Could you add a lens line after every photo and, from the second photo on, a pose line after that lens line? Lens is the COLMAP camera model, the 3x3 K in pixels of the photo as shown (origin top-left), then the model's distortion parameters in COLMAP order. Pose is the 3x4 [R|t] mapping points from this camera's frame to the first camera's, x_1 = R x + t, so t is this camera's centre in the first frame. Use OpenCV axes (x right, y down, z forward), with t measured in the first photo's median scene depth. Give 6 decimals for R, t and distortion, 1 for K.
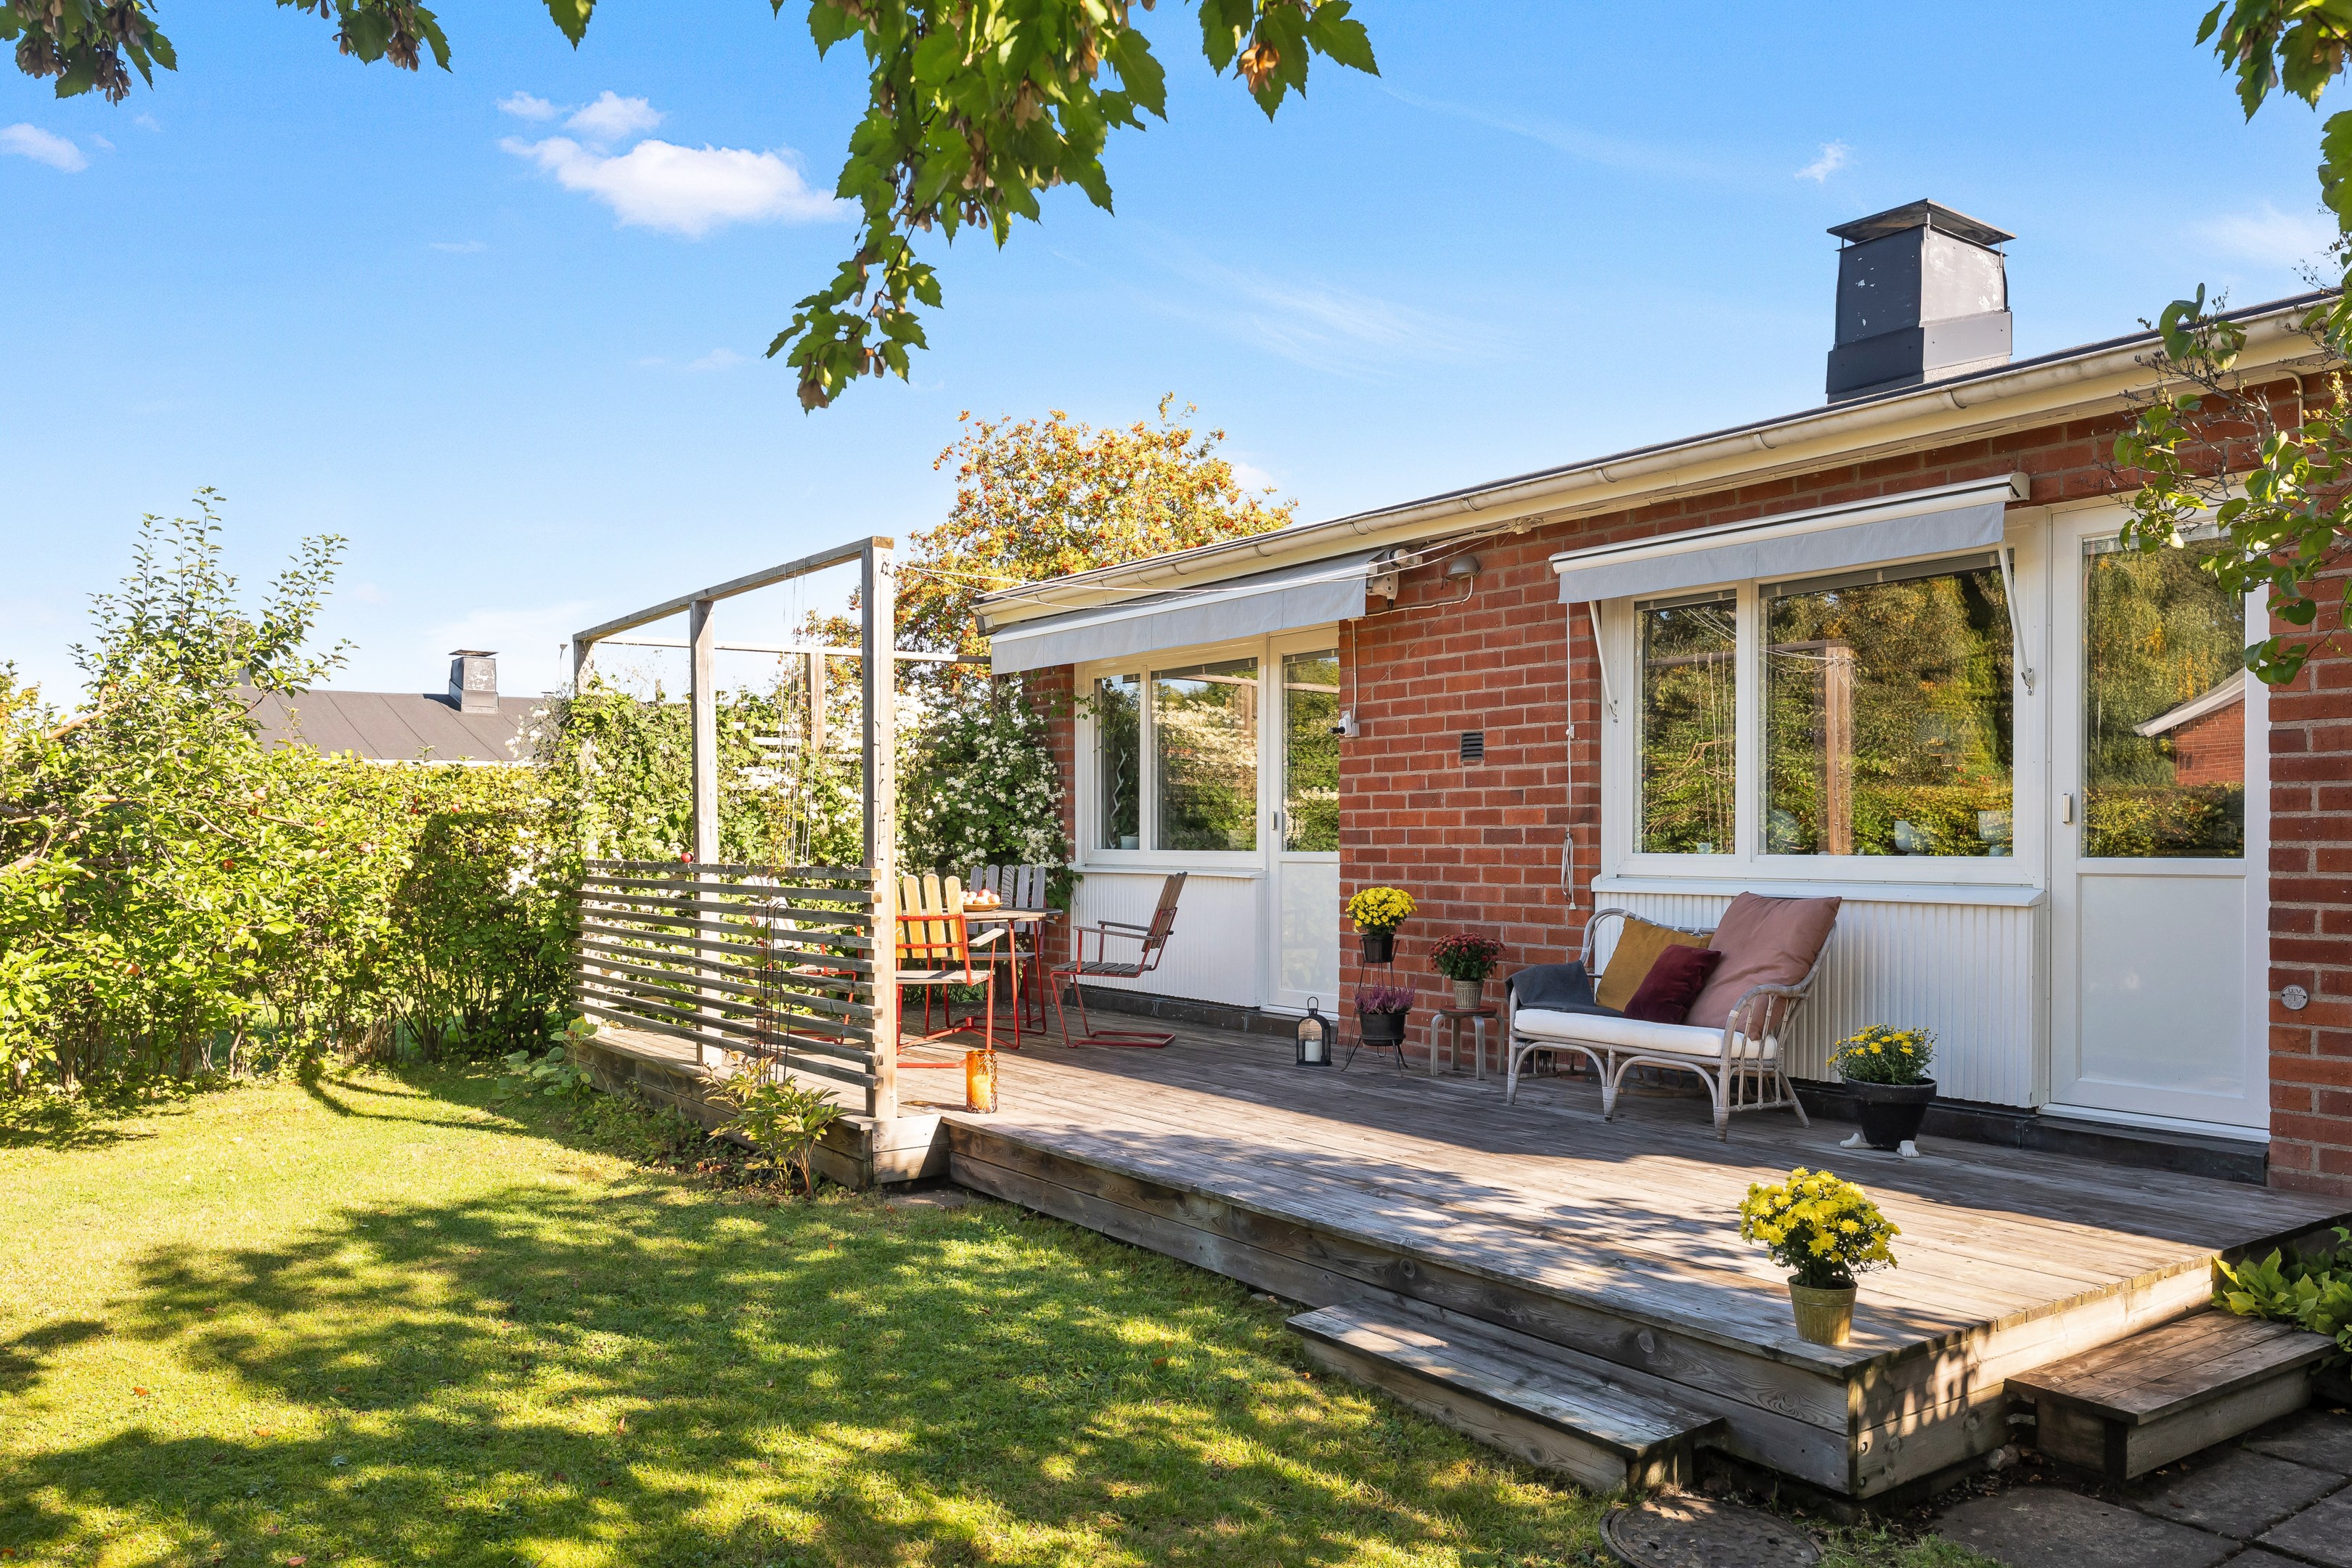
lens RADIAL K [[1698.9, 0, 1163.8], [0, 1698.9, 857.9], [0, 0, 1]] dist [-0.001810, -0.000850]
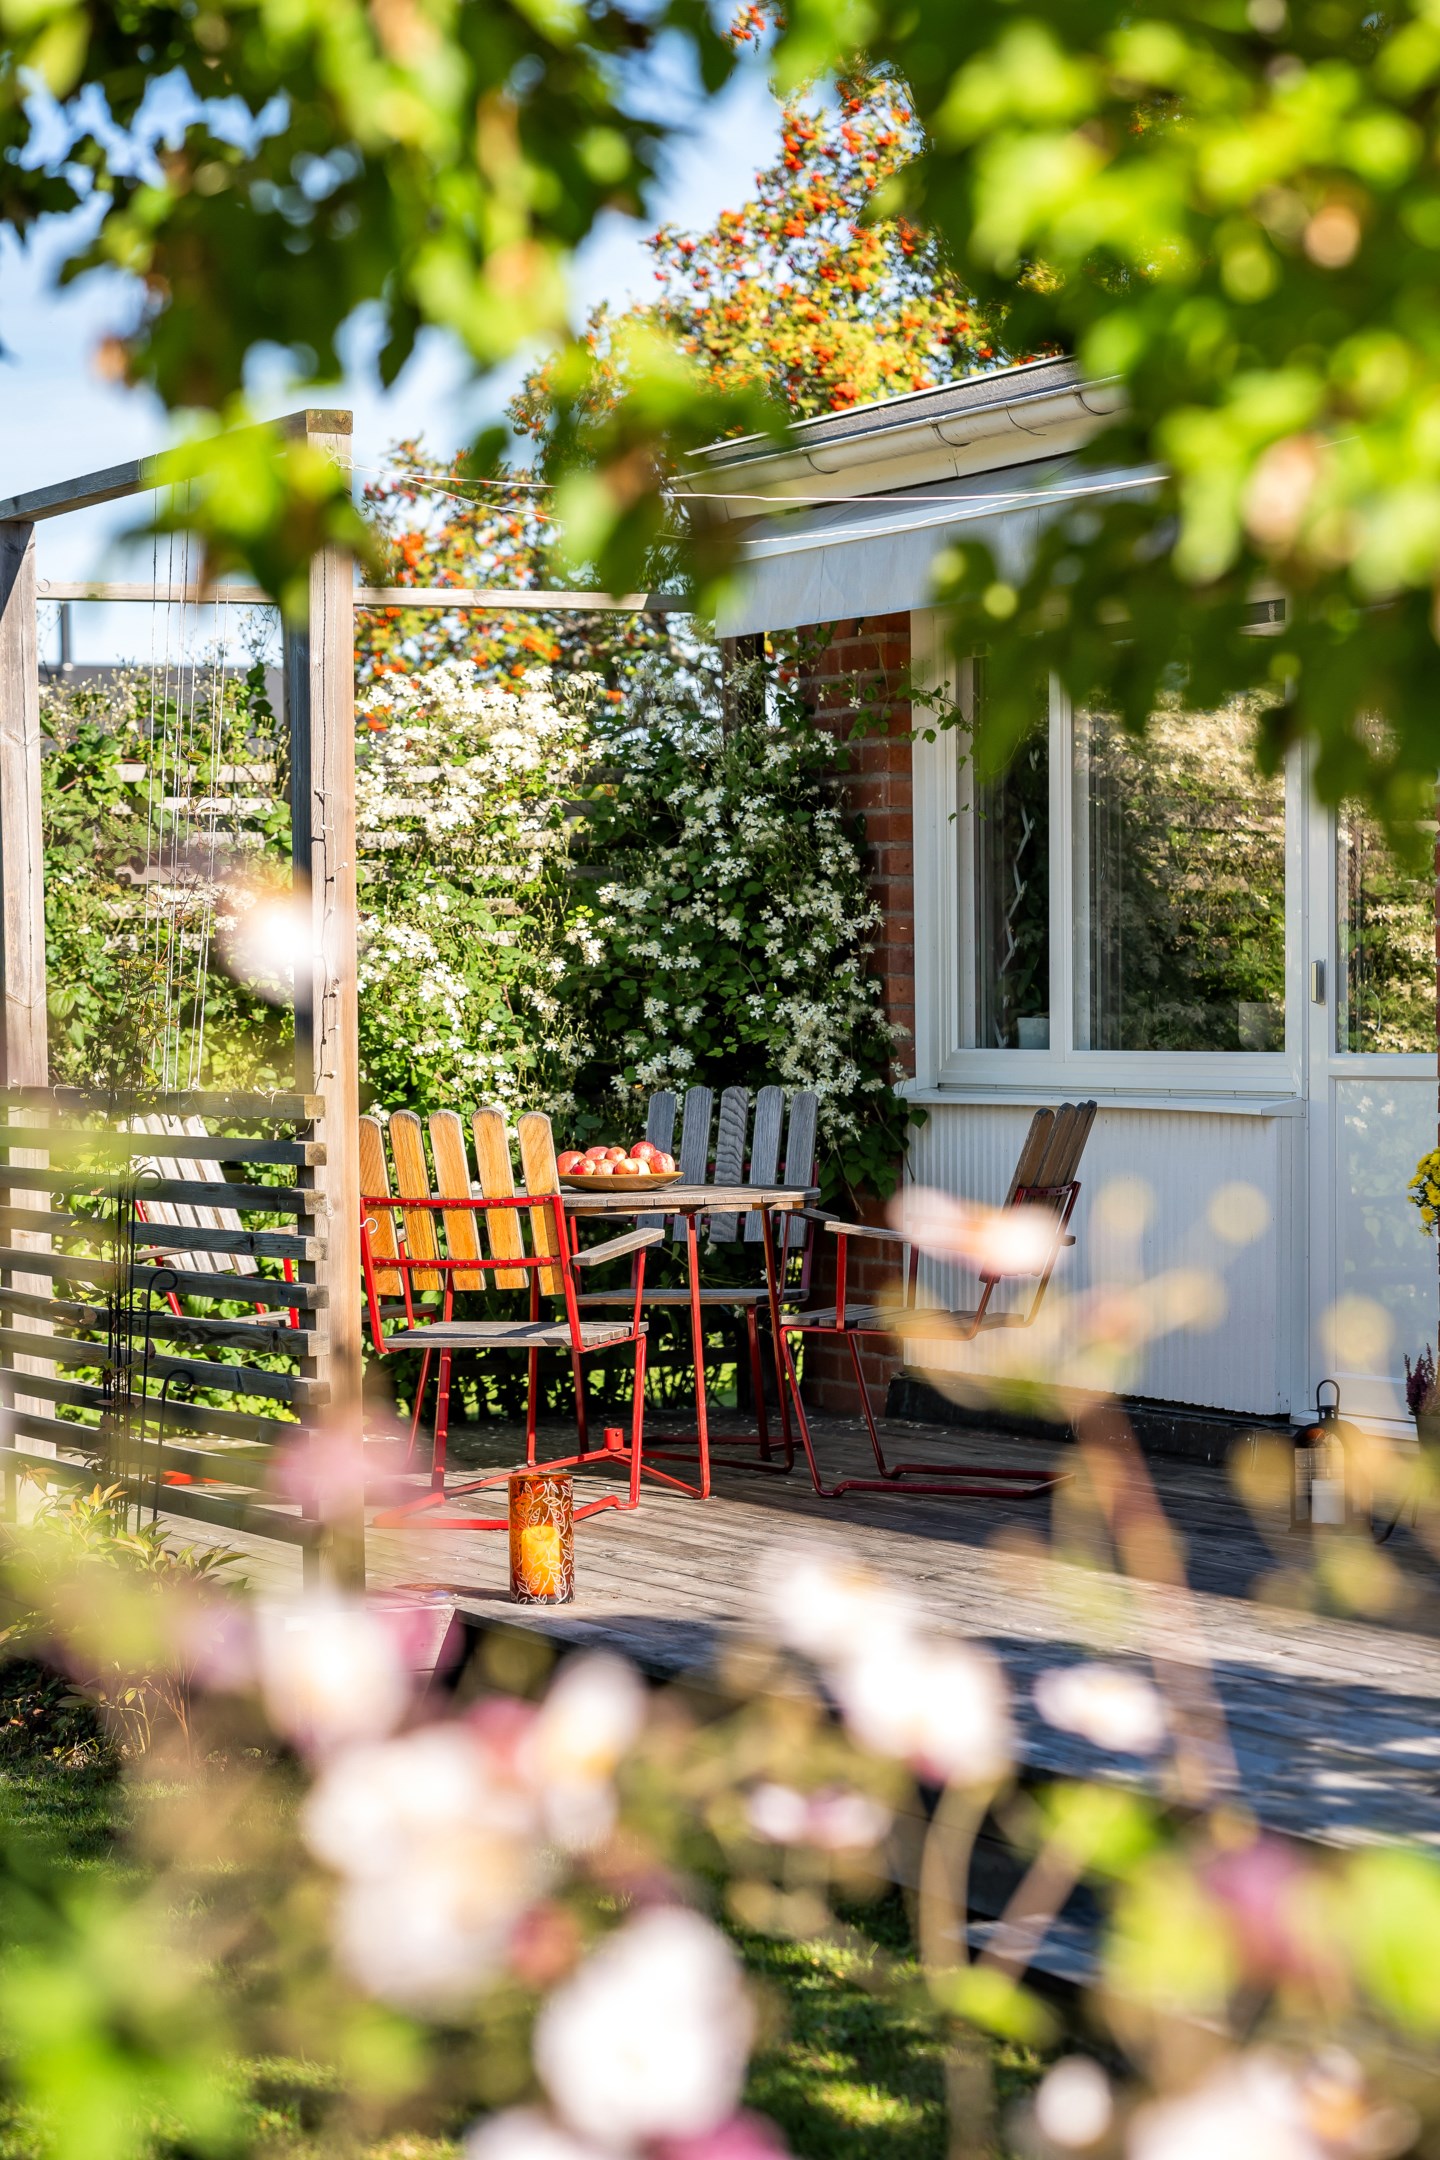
lens RADIAL K [[5157.2, 0, 720.0], [0, 5157.2, 1080.0], [0, 0, 1]] dist [-0.026062, 0.193518]
pose [[0.983863, -0.003104, -0.178894, 0.176833], [0.003588, 0.999991, 0.002383, -0.000820], [0.178885, -0.002986, 0.983865, -0.367060]]
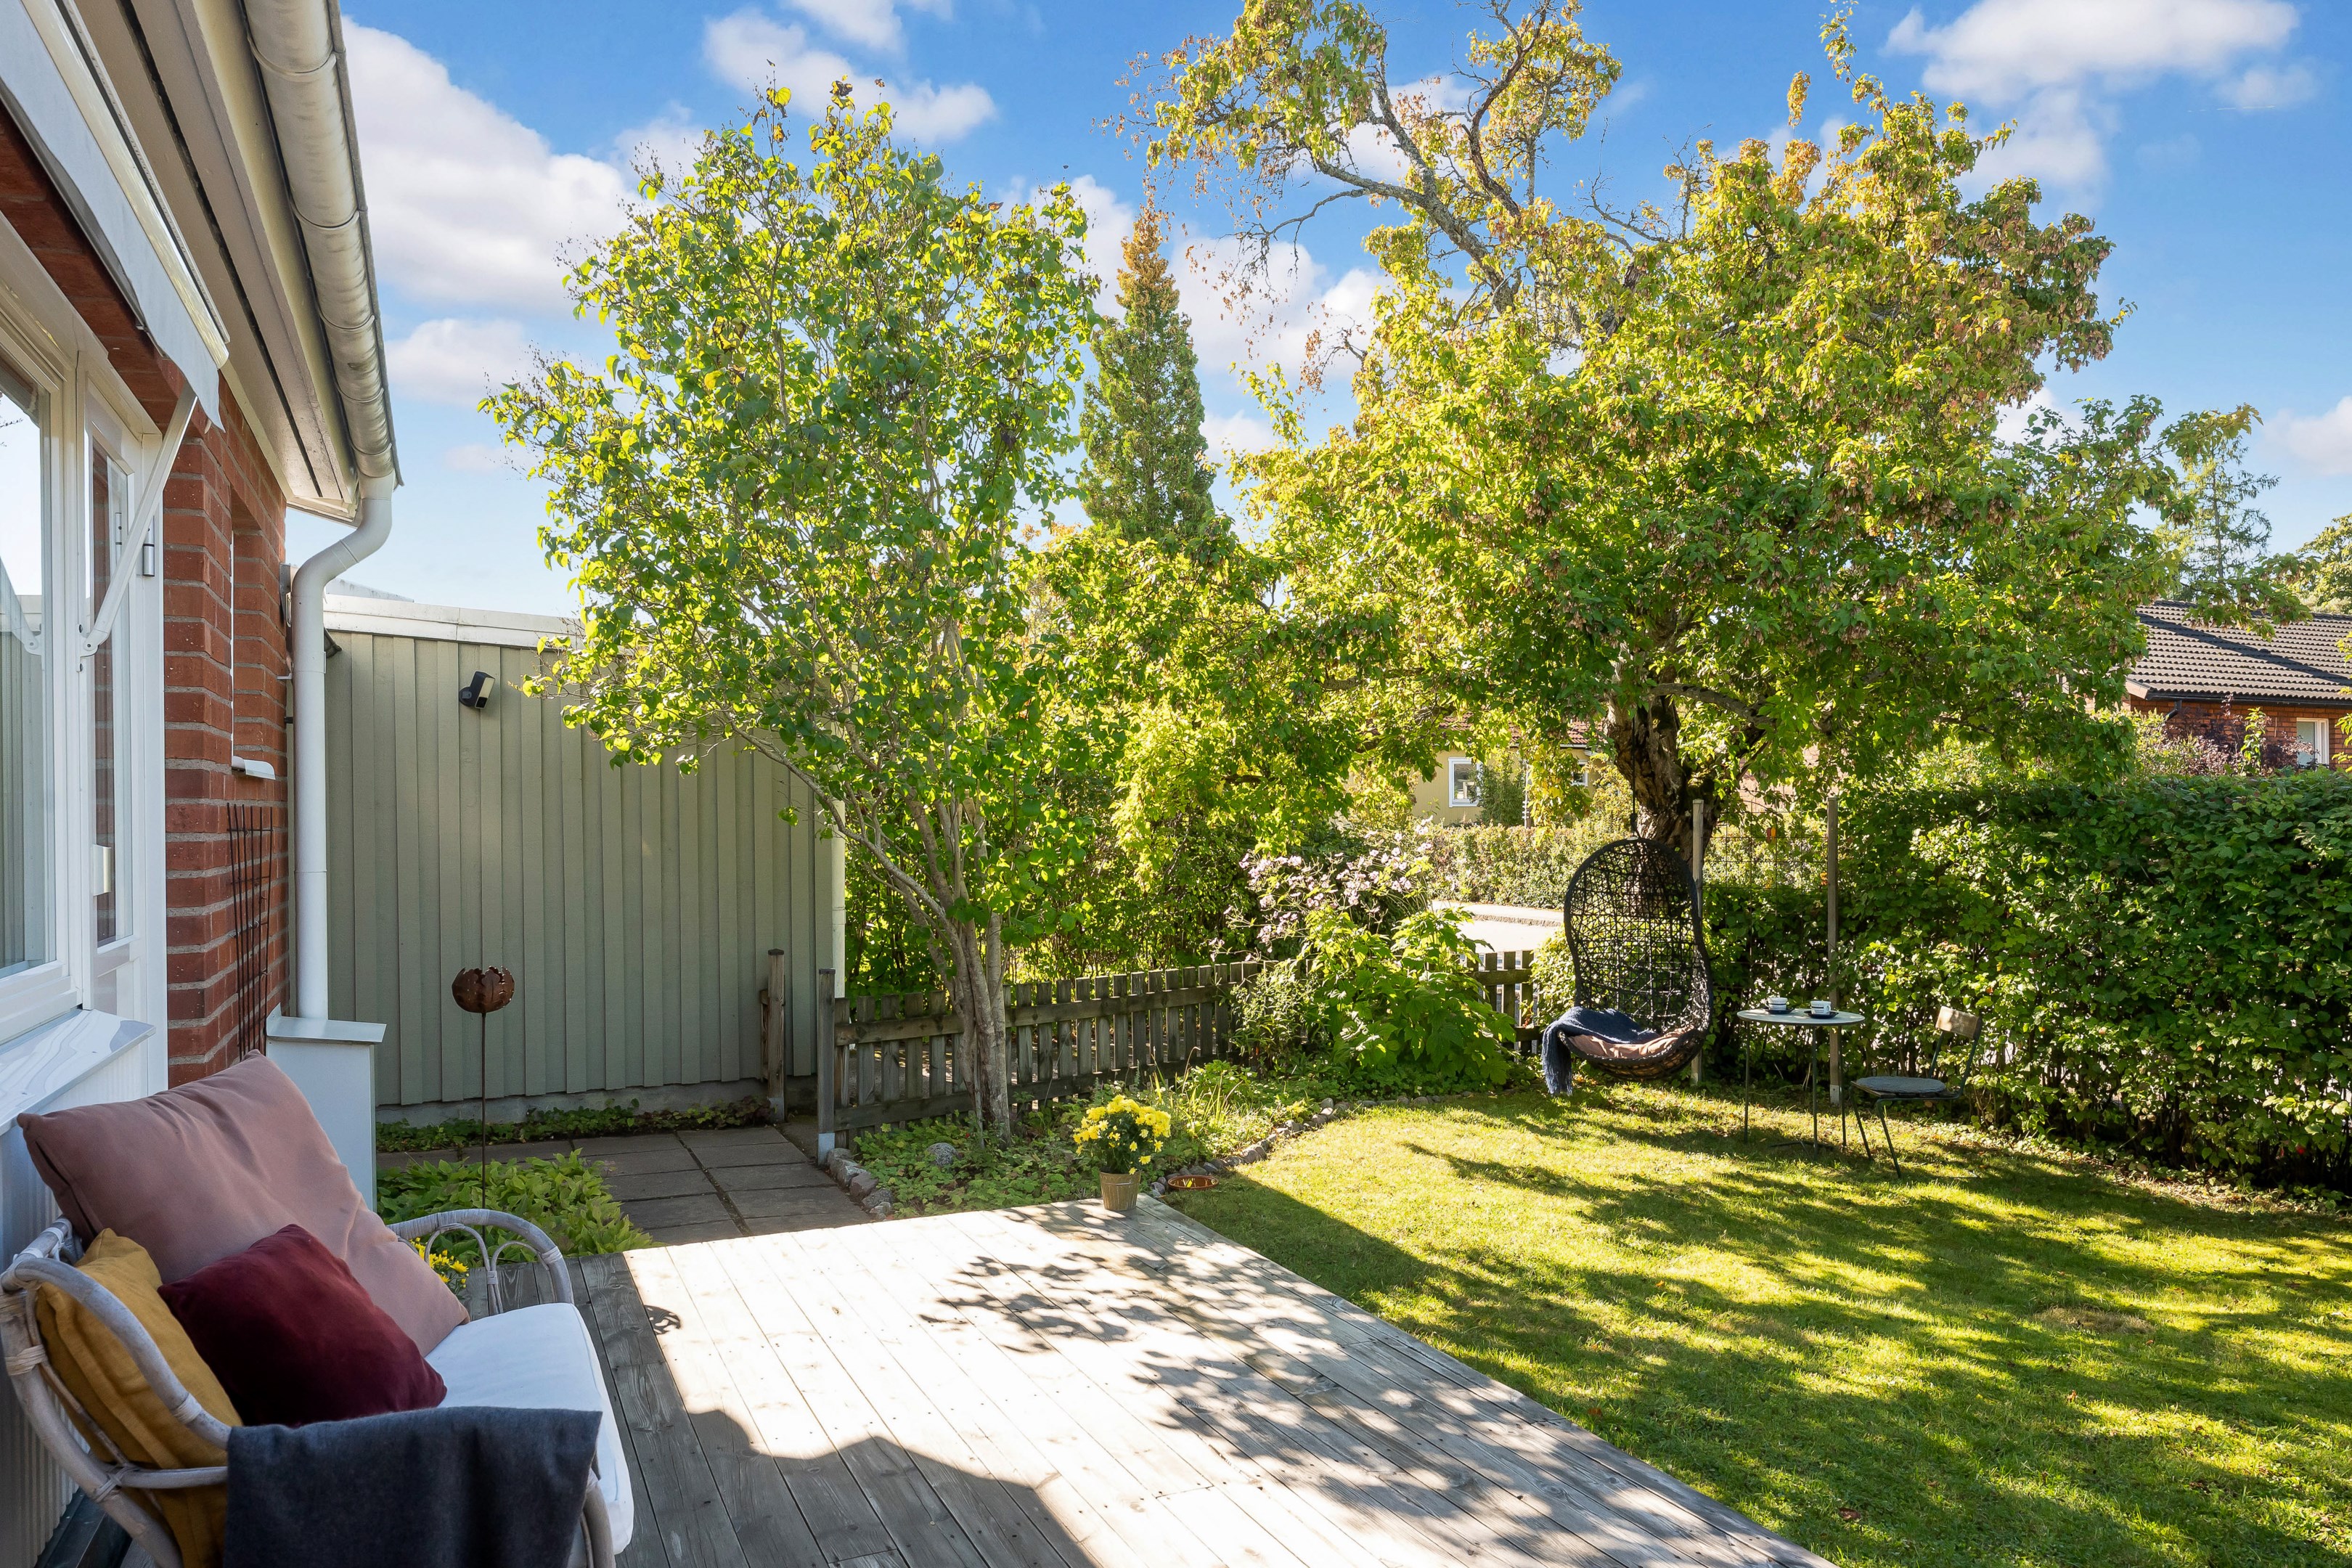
lens RADIAL K [[1529.1, 0, 1176.0], [0, 1529.1, 784.0], [0, 0, 1]] dist [-0.000160, 0.000219]
pose [[-0.983885, 0.016160, 0.178068, 0.040990], [0.013511, 0.999779, -0.016078, -0.033880], [-0.178289, -0.013413, -0.983887, 1.089133]]
